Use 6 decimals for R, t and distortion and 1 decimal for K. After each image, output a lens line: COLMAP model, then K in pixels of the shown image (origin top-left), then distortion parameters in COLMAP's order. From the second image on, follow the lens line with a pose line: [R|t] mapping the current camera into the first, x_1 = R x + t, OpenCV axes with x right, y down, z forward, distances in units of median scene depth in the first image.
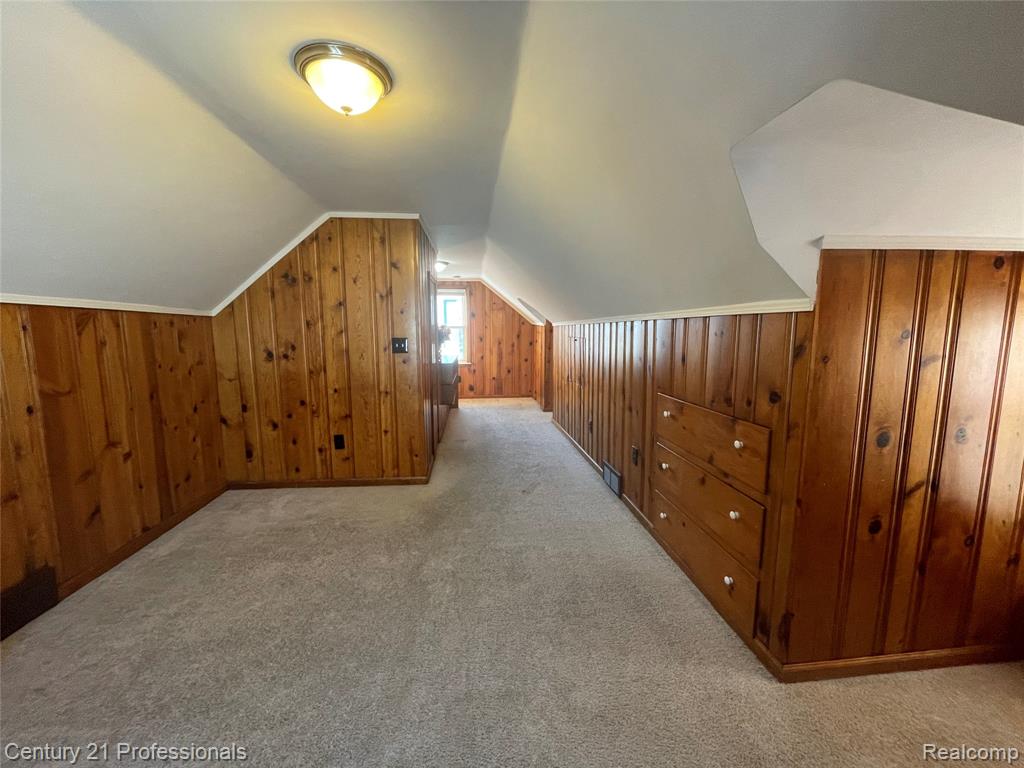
lens RADIAL K [[408.7, 0, 509.3], [0, 408.7, 381.4], [0, 0, 1]] dist [0.001267, -0.000235]
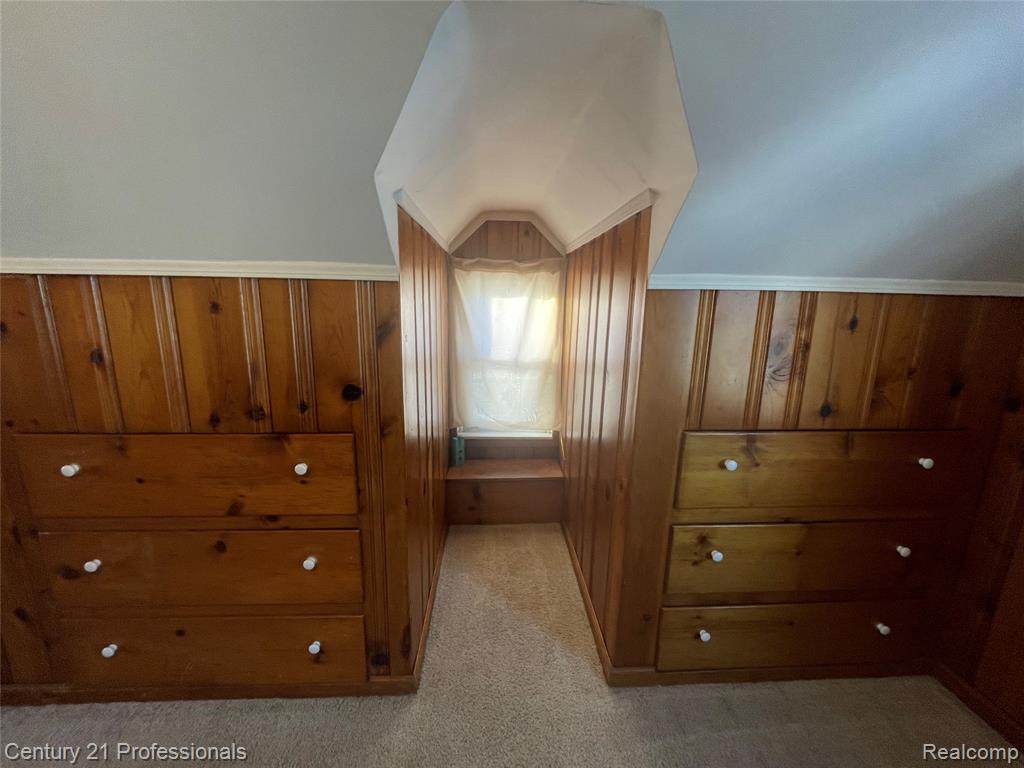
lens RADIAL K [[408.7, 0, 505.2], [0, 408.7, 381.0], [0, 0, 1]] dist [0.001267, -0.000235]
pose [[0.060484, -0.196295, 0.978678, -0.073009], [0.118693, 0.974931, 0.188208, -0.083130], [-0.991087, 0.104778, 0.082266, 0.589183]]
